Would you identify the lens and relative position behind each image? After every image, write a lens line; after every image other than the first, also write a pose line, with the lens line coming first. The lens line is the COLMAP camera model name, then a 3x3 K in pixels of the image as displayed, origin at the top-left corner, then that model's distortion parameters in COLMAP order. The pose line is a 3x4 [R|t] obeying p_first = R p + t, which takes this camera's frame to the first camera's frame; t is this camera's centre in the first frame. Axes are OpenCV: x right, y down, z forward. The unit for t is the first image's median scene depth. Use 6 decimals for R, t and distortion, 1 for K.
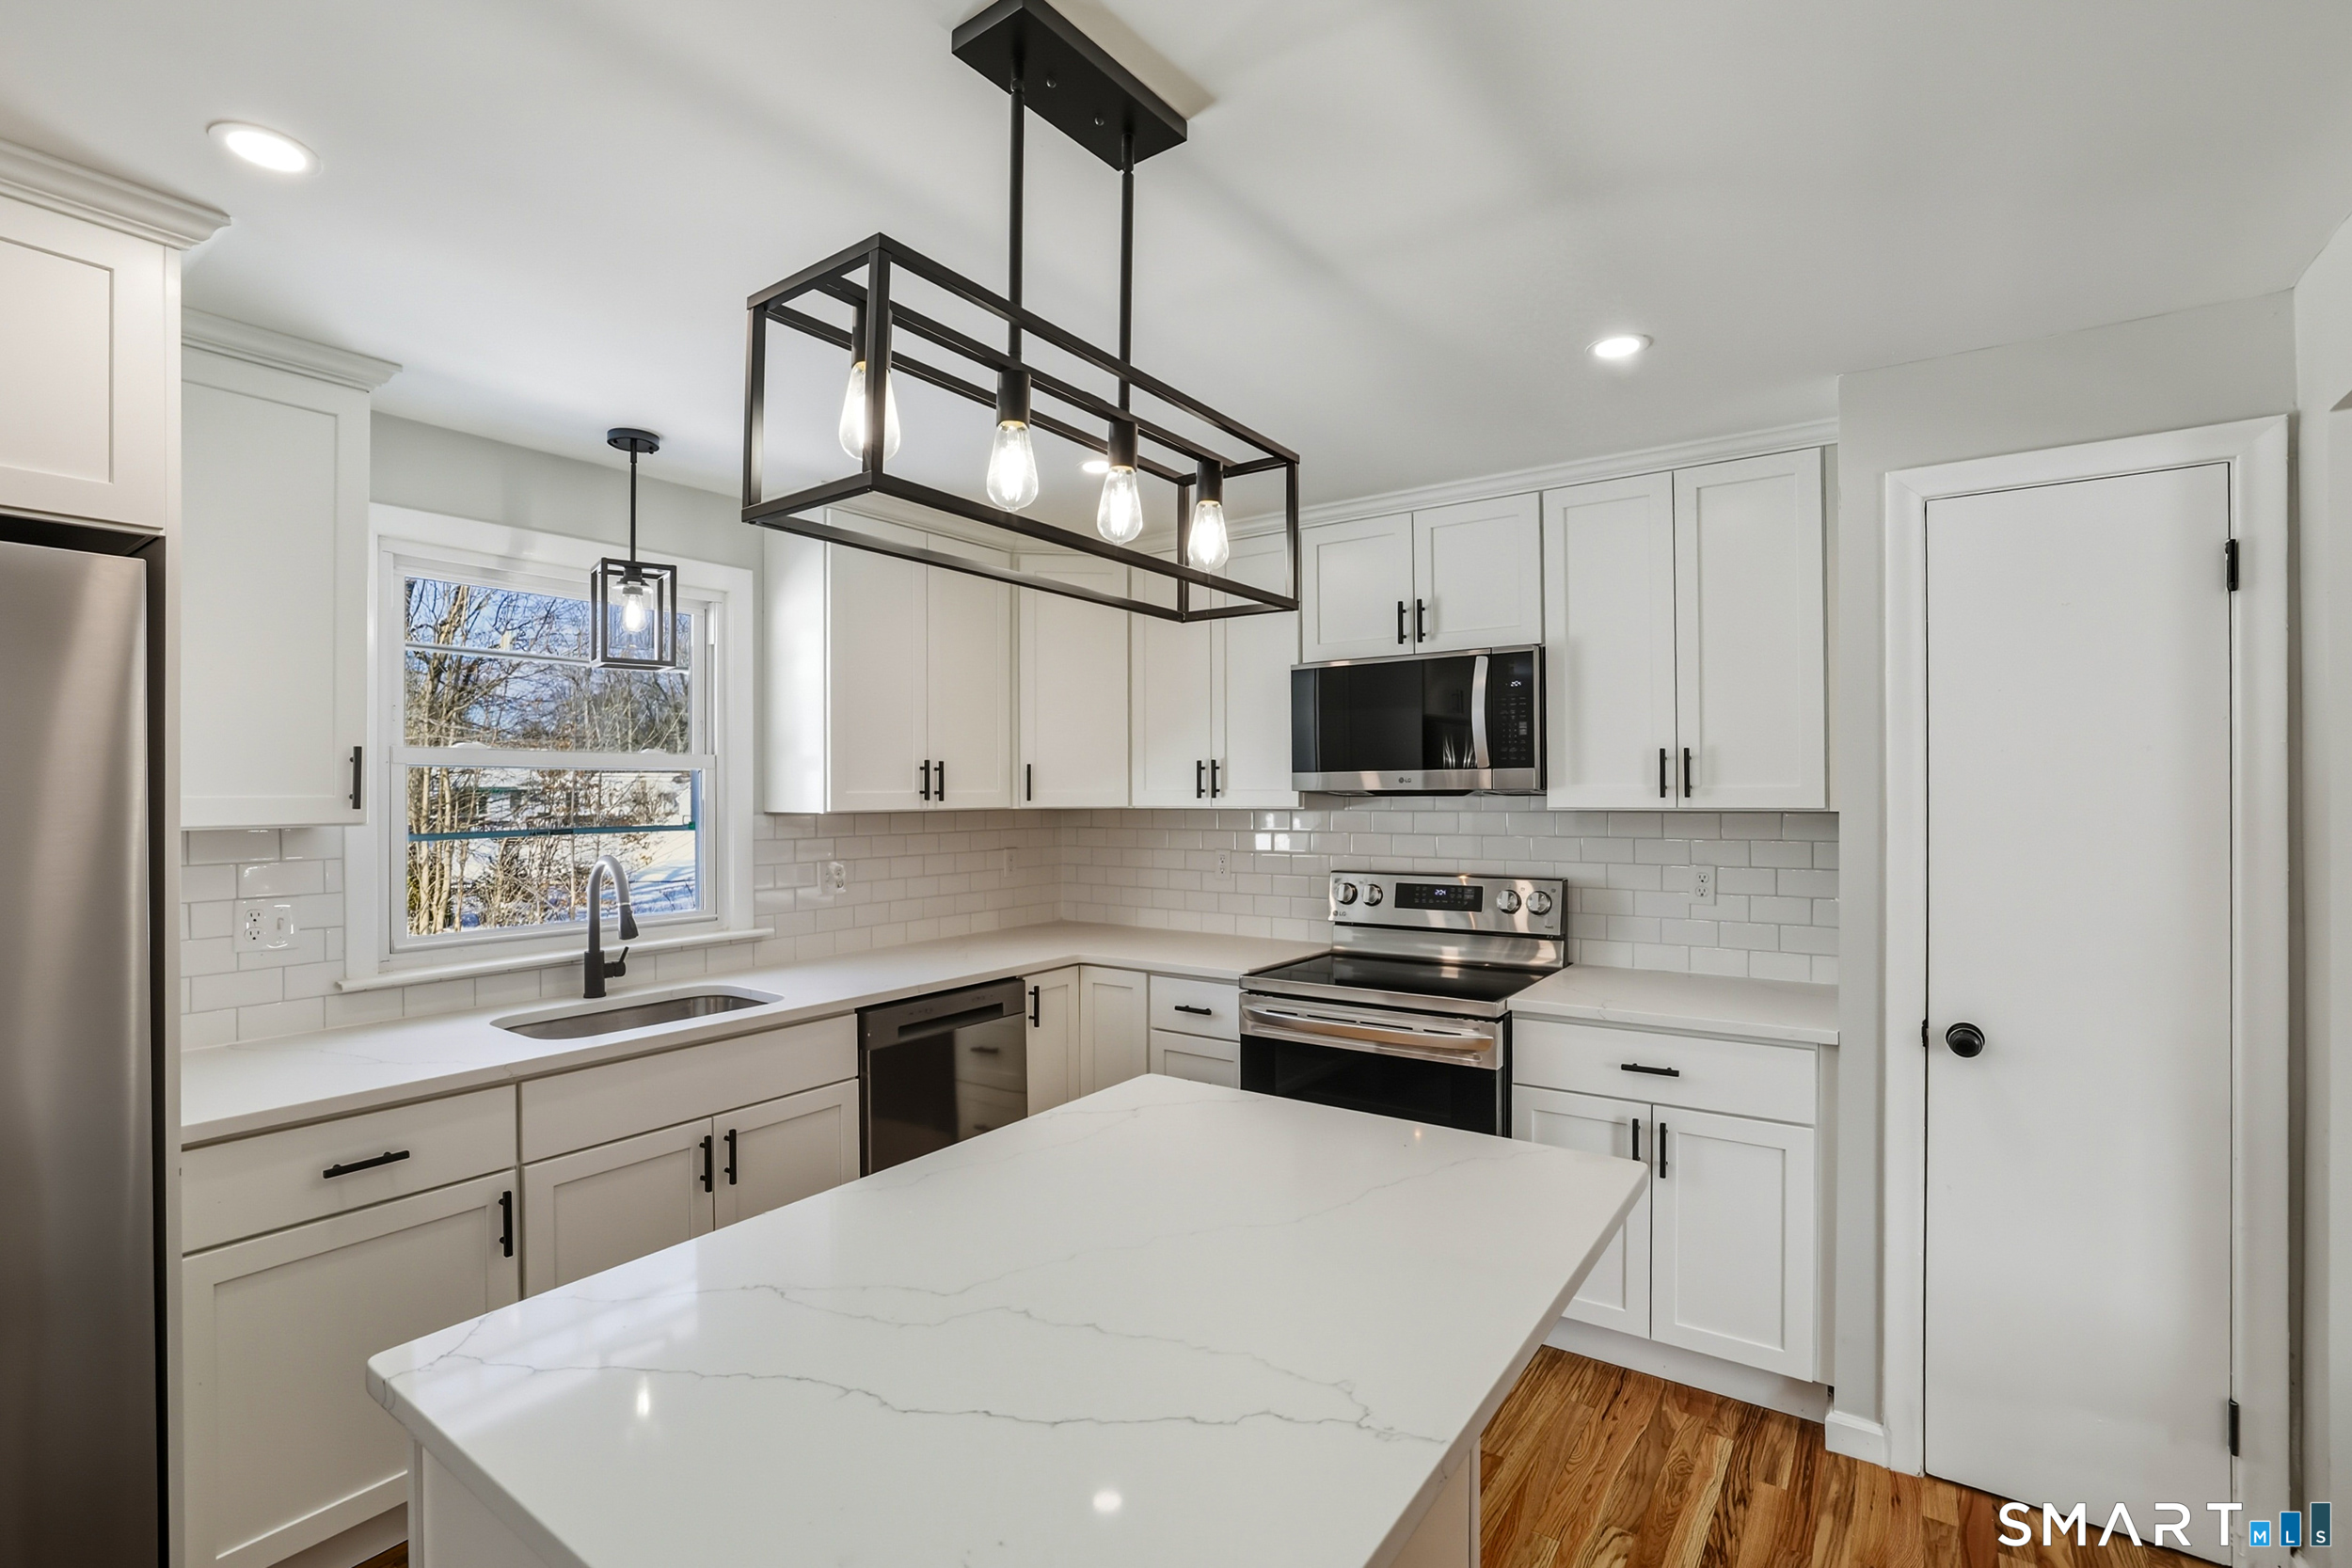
lens RADIAL K [[1042.9, 0, 1176.5], [0, 1042.9, 786.7], [0, 0, 1]] dist [-0.034729, 0.008898]
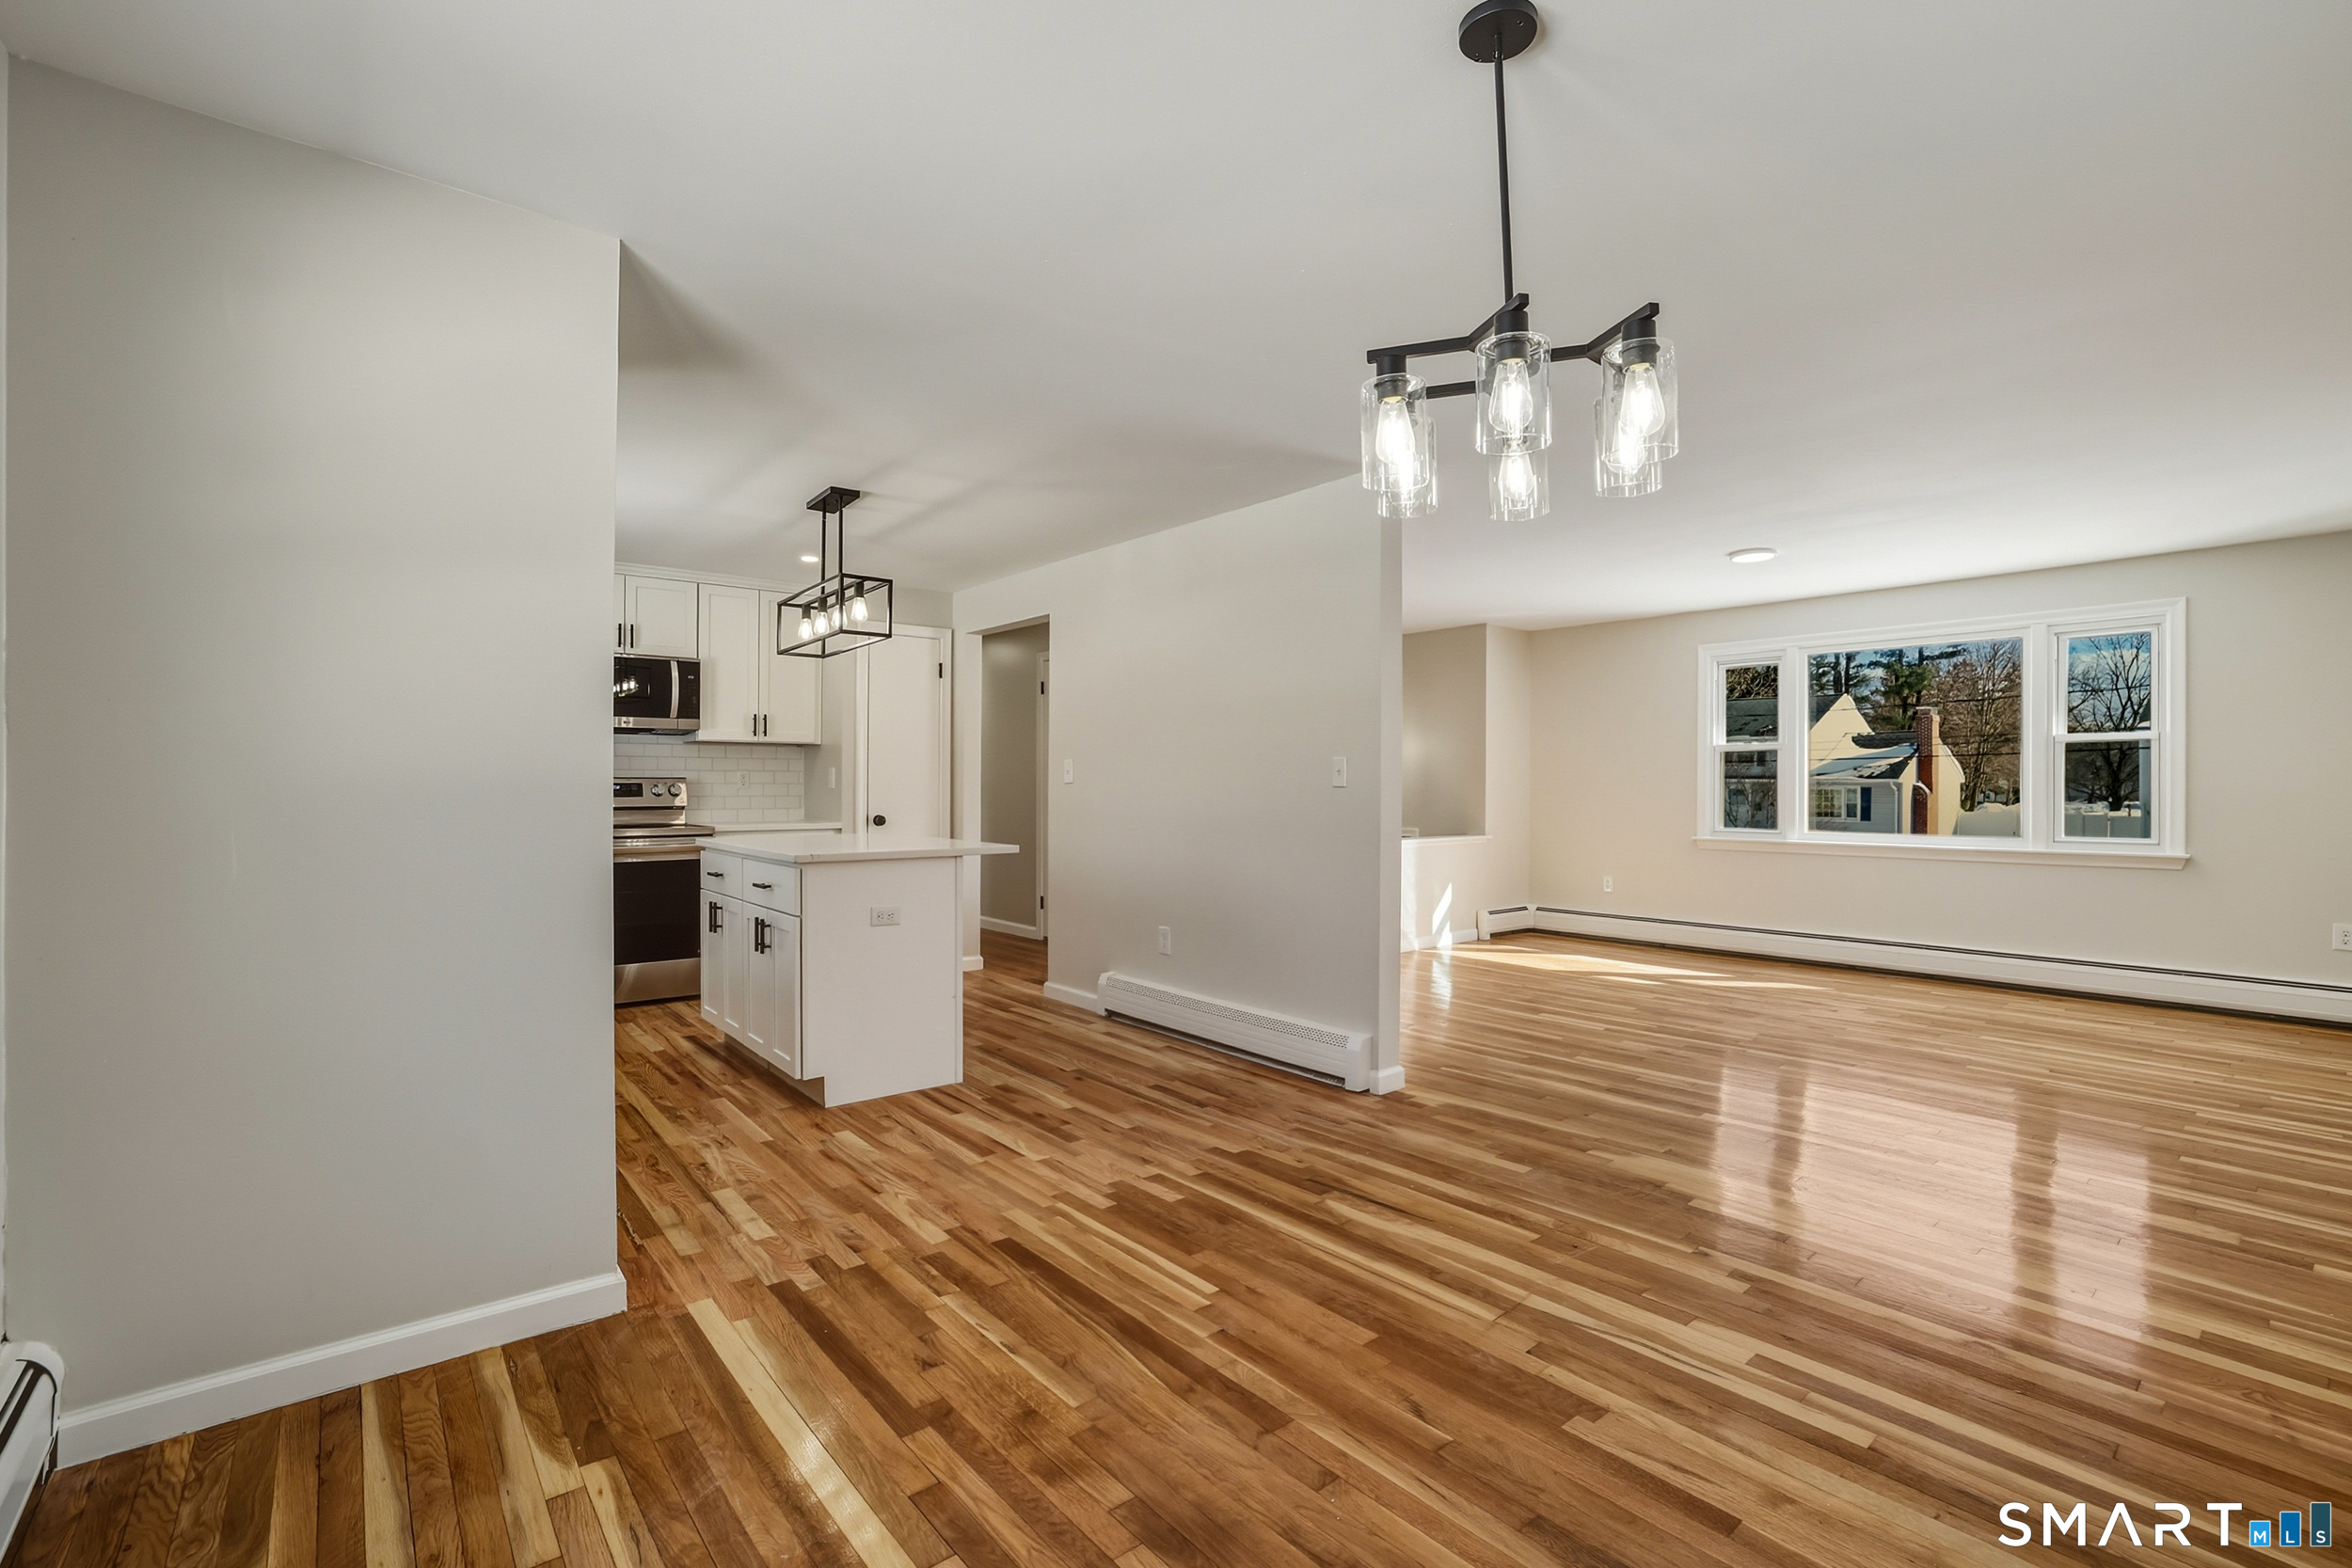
lens RADIAL K [[1042.9, 0, 1193.1], [0, 1042.9, 782.1], [0, 0, 1]] dist [-0.034729, 0.008898]
pose [[0.244912, 0.007281, 0.969518, -1.466643], [-0.008622, 0.999949, -0.005332, 0.113509], [-0.969507, -0.007053, 0.244962, -0.462072]]
